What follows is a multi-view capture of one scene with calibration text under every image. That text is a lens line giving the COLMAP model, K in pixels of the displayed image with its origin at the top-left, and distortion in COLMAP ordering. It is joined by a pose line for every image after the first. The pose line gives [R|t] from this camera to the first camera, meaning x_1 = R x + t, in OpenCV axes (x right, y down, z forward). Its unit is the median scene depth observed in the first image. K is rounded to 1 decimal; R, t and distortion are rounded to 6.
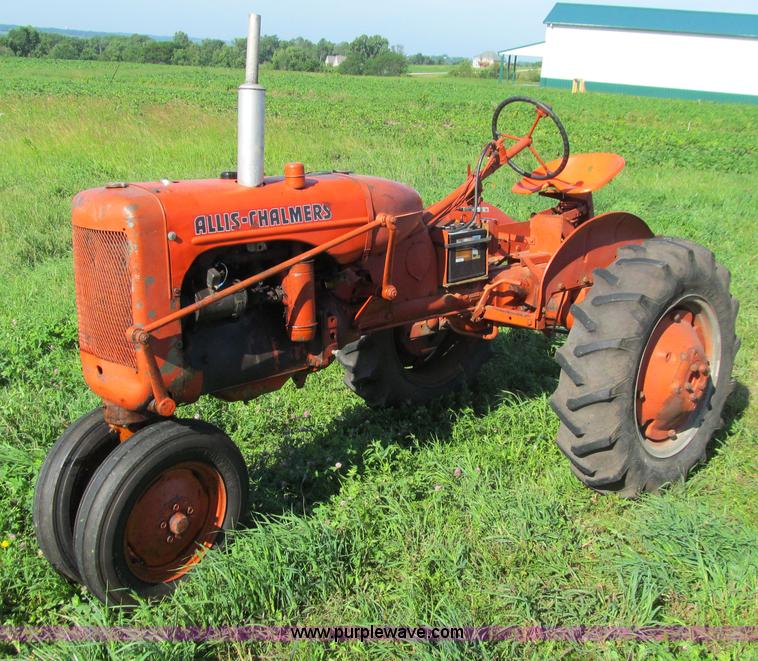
lens RADIAL K [[908.3, 0, 356.0], [0, 908.3, 344.0], [0, 0, 1]] dist [-0.032958, -0.006059]
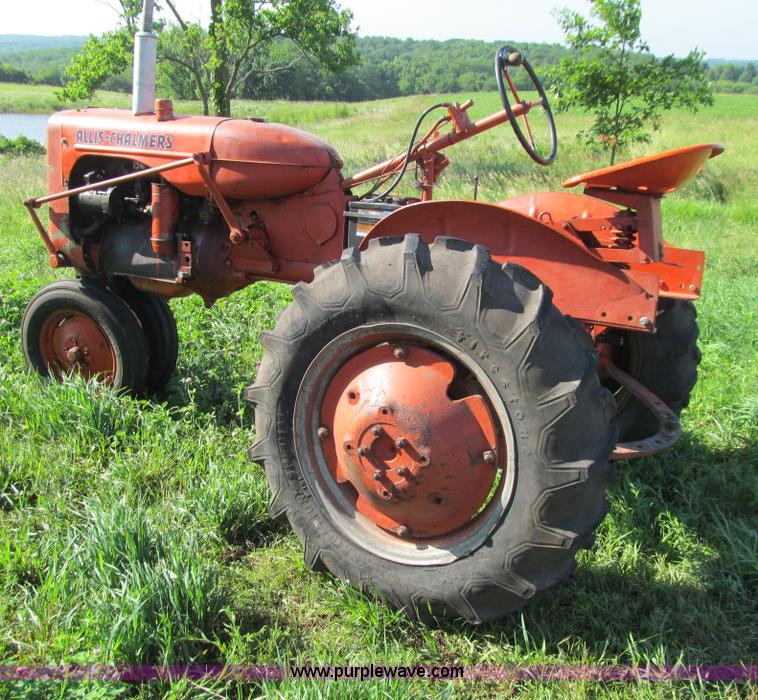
lens RADIAL K [[845.3, 0, 379.0], [0, 845.3, 350.0], [0, 0, 1]] dist [-0.015400, -0.000903]
pose [[0.322293, 0.260319, -0.910143, 0.921030], [-0.299158, 0.940183, 0.162976, -0.129513], [0.898127, 0.219750, 0.380891, 0.755460]]
